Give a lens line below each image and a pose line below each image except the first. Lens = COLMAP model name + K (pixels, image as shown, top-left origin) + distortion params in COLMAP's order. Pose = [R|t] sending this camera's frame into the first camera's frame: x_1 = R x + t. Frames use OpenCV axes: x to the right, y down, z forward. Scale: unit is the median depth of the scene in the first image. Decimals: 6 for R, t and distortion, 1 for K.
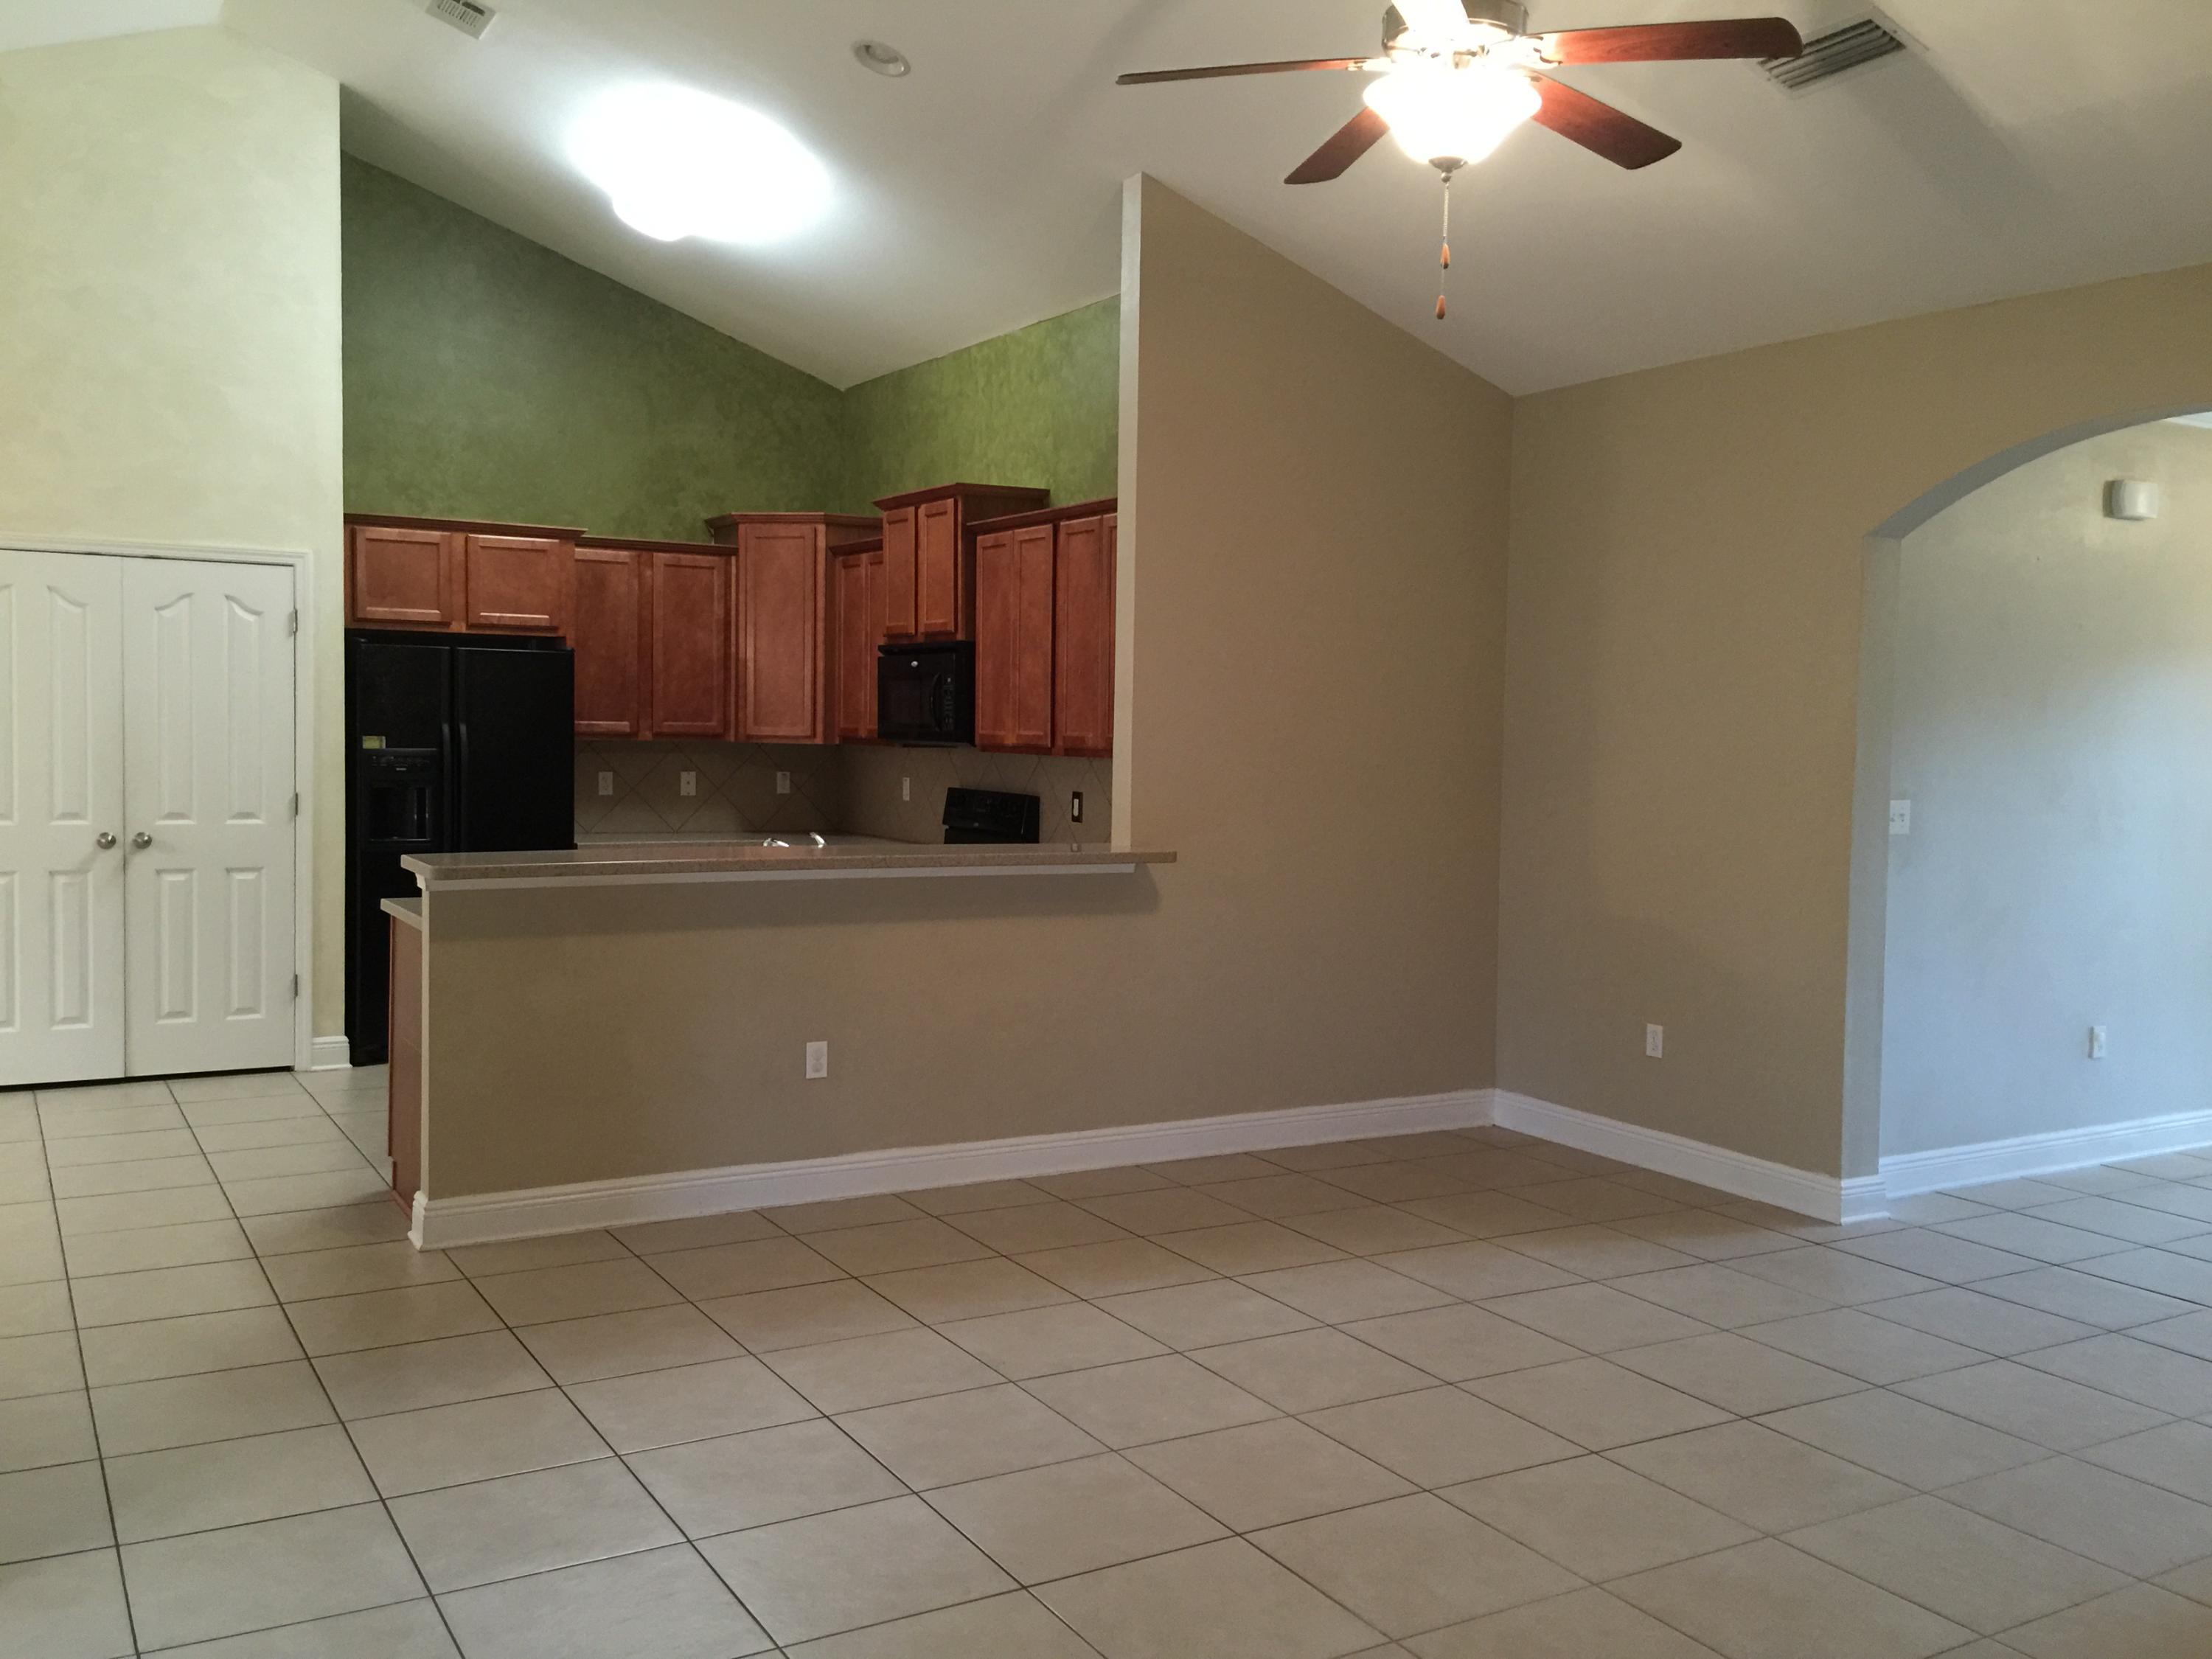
lens RADIAL K [[1913.0, 0, 1103.7], [0, 1913.0, 827.3], [0, 0, 1]] dist [0.048164, 0.002777]
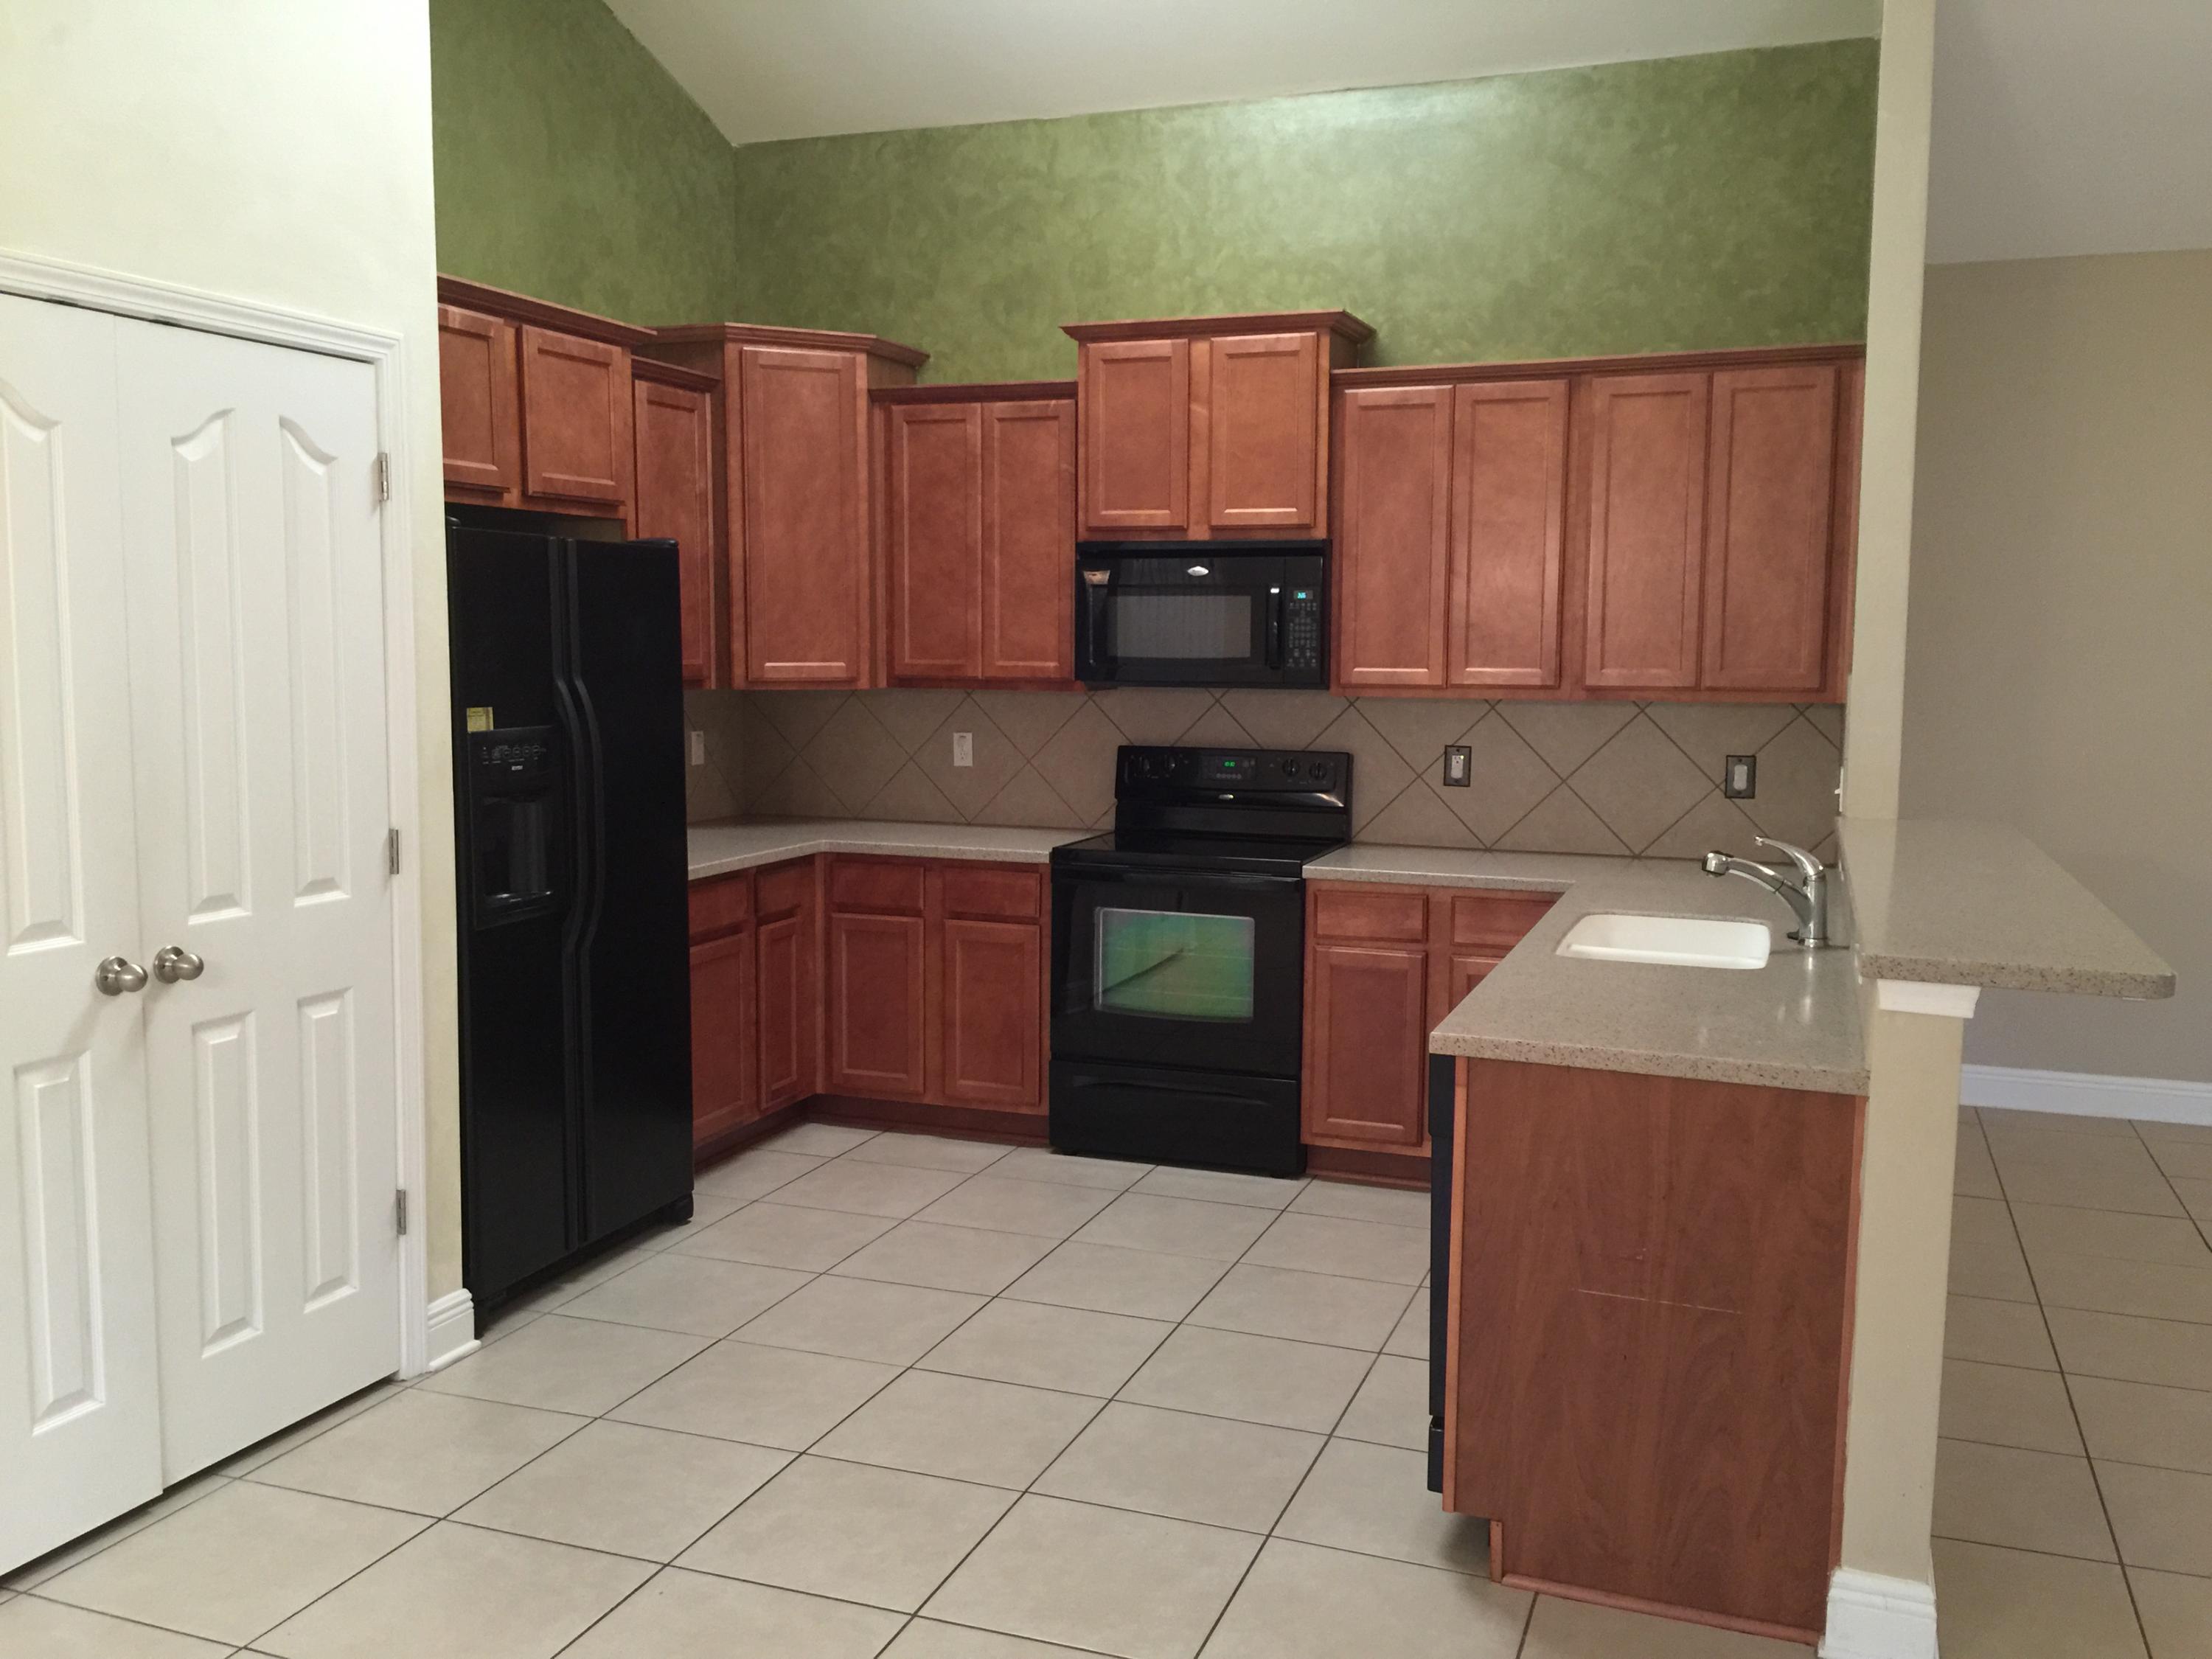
lens RADIAL K [[1913.0, 0, 1106.2], [0, 1913.0, 826.4], [0, 0, 1]] dist [0.048164, 0.002777]
pose [[0.774914, -0.077910, 0.627247, -0.585317], [0.044258, 0.996627, 0.069114, -0.044563], [-0.630515, -0.025797, 0.775748, 0.501718]]
